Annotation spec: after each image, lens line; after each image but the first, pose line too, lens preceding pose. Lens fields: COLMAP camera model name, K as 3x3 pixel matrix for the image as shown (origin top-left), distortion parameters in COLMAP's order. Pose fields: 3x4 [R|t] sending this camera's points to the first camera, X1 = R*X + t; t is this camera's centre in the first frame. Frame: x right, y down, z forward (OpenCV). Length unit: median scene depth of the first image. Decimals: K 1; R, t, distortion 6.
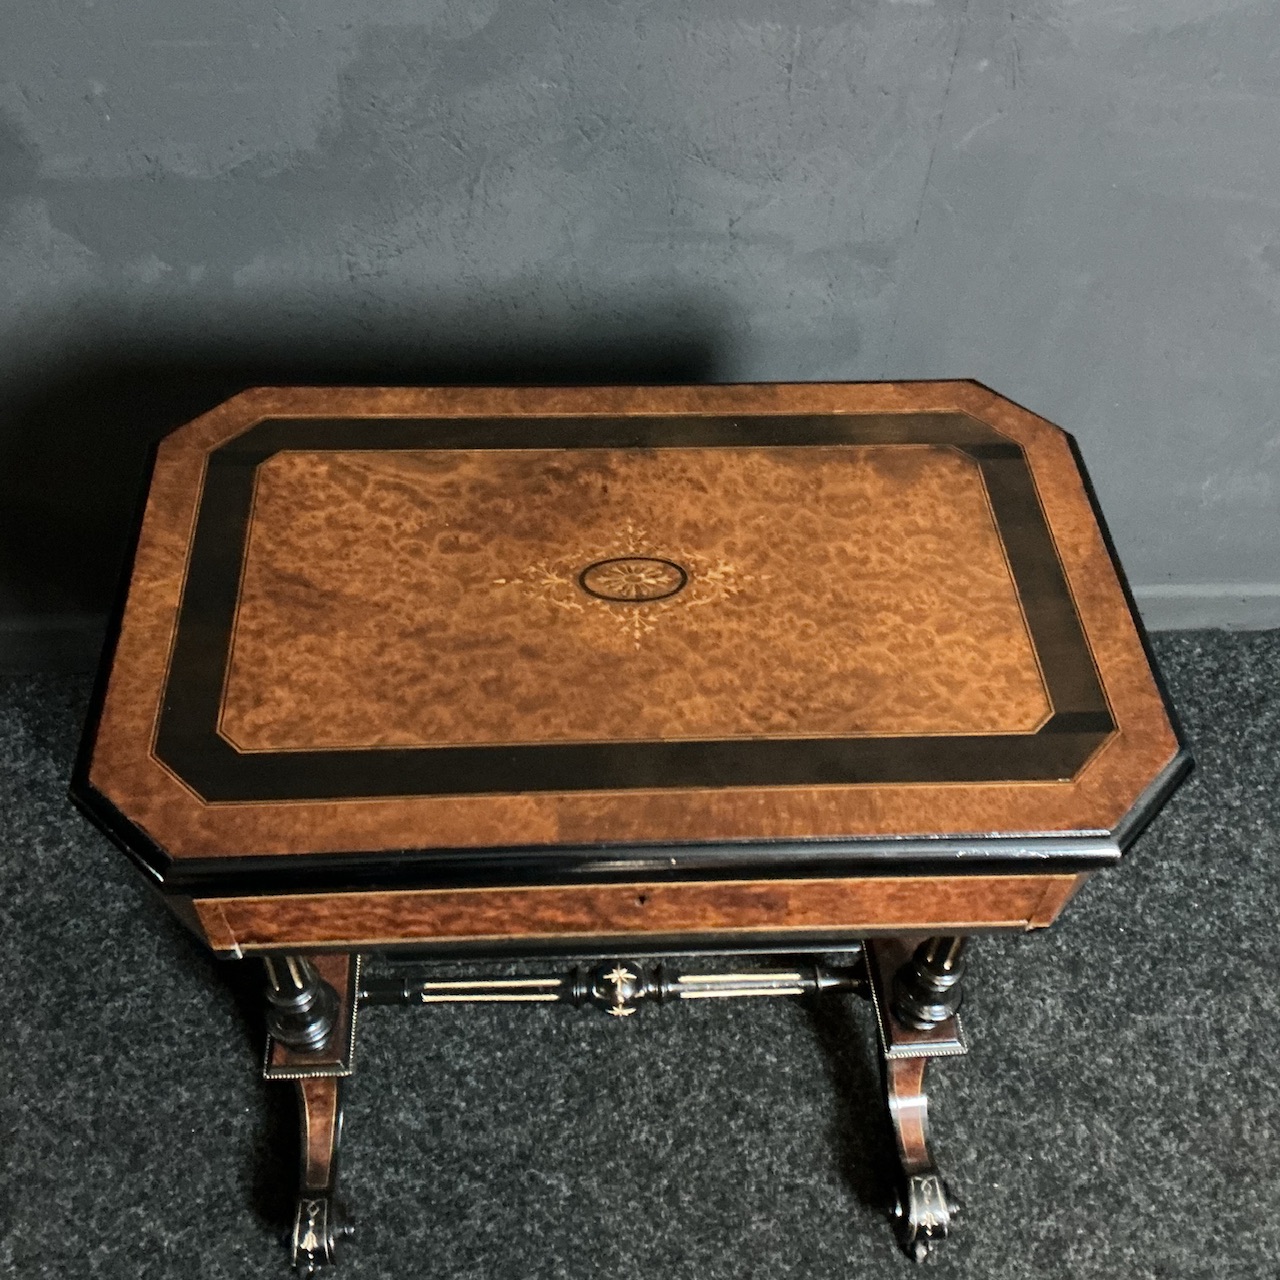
lens RADIAL K [[1379.2, 0, 640.0], [0, 1379.2, 640.0], [0, 0, 1]] dist [0.143887, -0.307714]
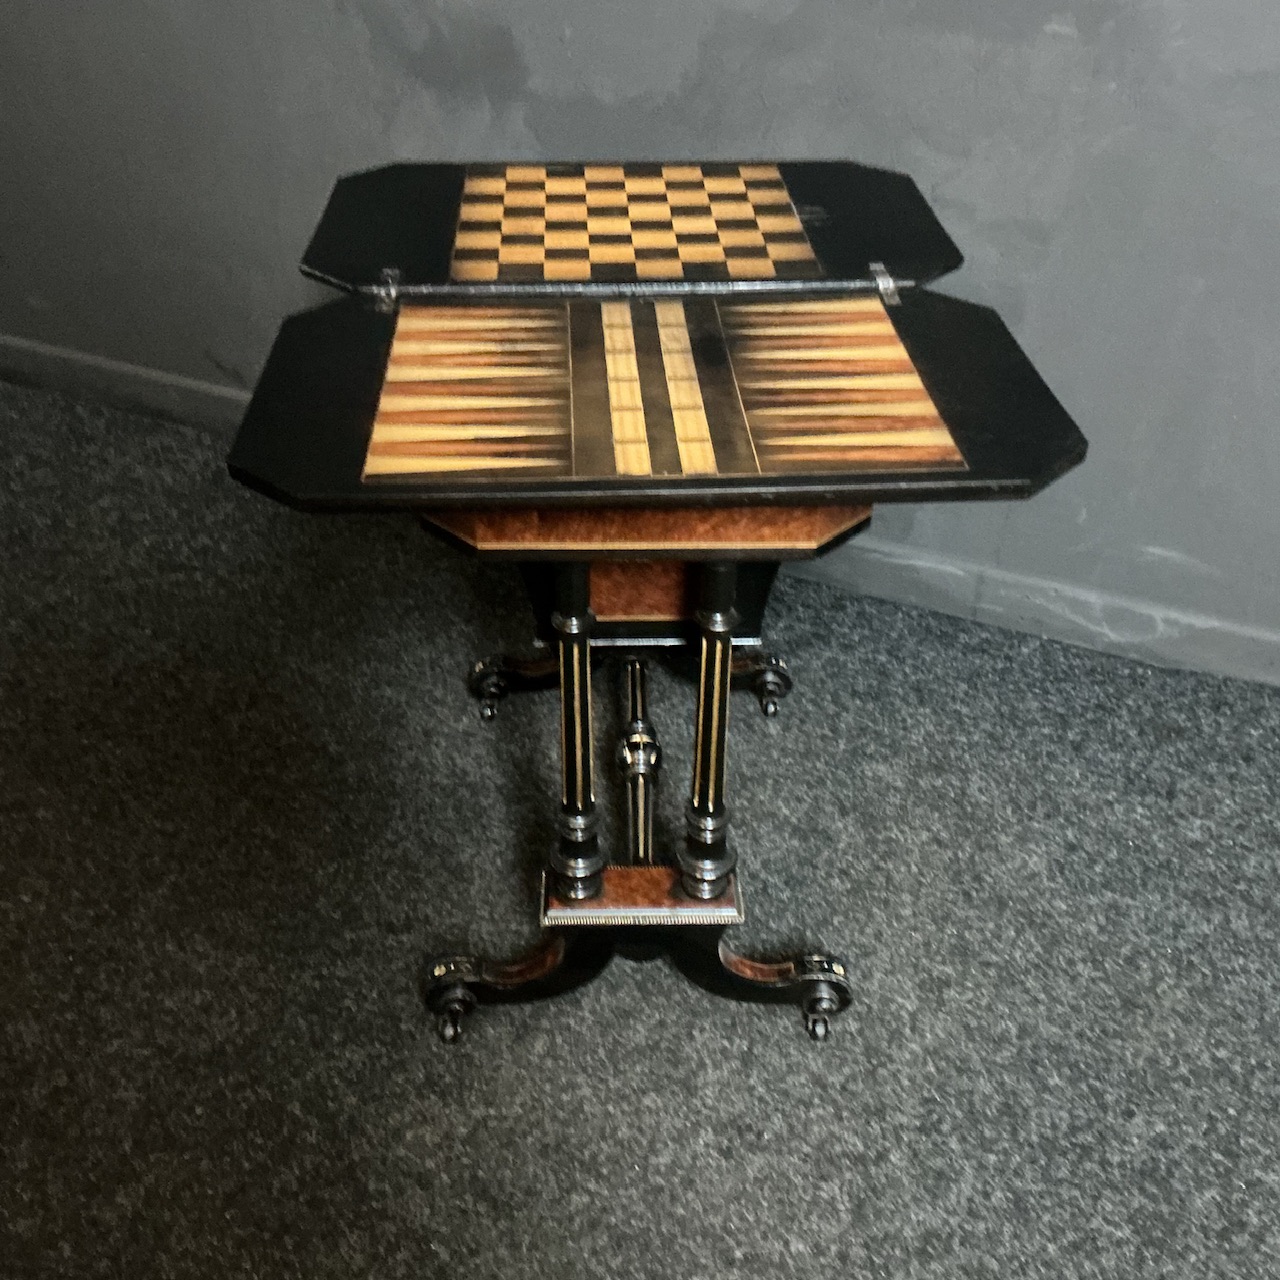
lens RADIAL K [[1379.2, 0, 640.0], [0, 1379.2, 640.0], [0, 0, 1]] dist [0.143887, -0.307714]
pose [[0.884200, 0.254067, -0.391970, 0.445179], [-0.362131, 0.902882, -0.231660, 0.521130], [0.295046, 0.346778, 0.890333, -0.193804]]
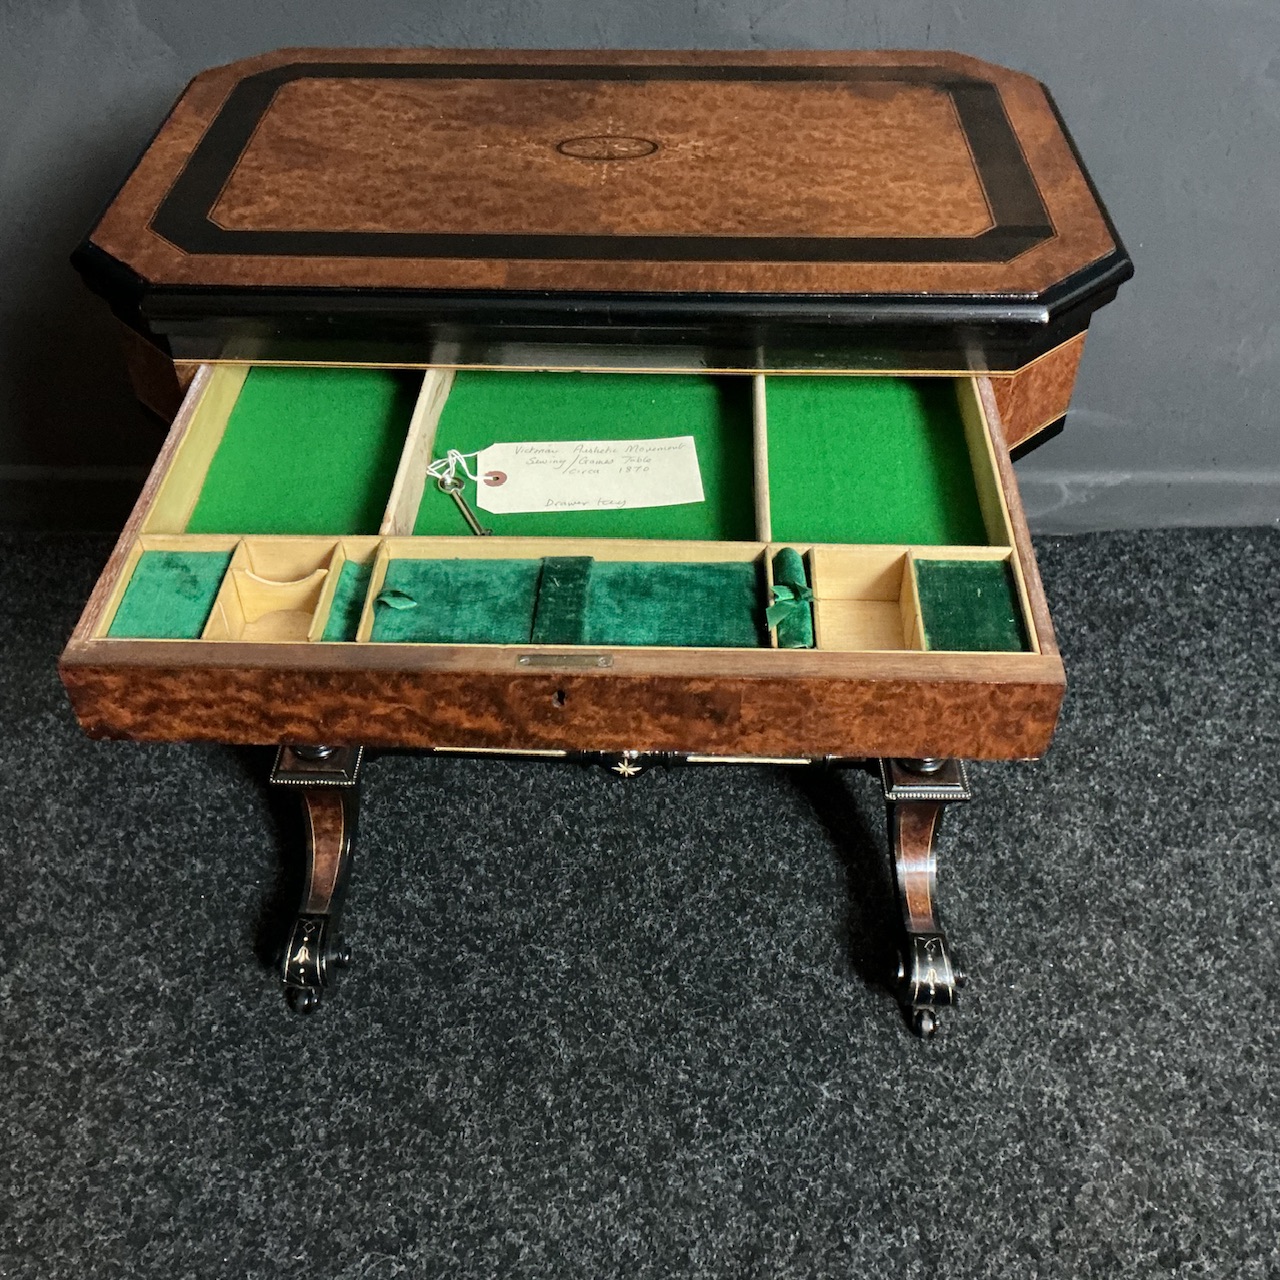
lens RADIAL K [[1389.4, 0, 635.8], [0, 1389.4, 634.9], [0, 0, 1]] dist [0.161826, -0.361830]
pose [[0.995655, 0.025195, -0.089644, 0.078522], [-0.039134, 0.986773, -0.157311, 0.314229], [0.084495, 0.160135, 0.983472, -0.002478]]
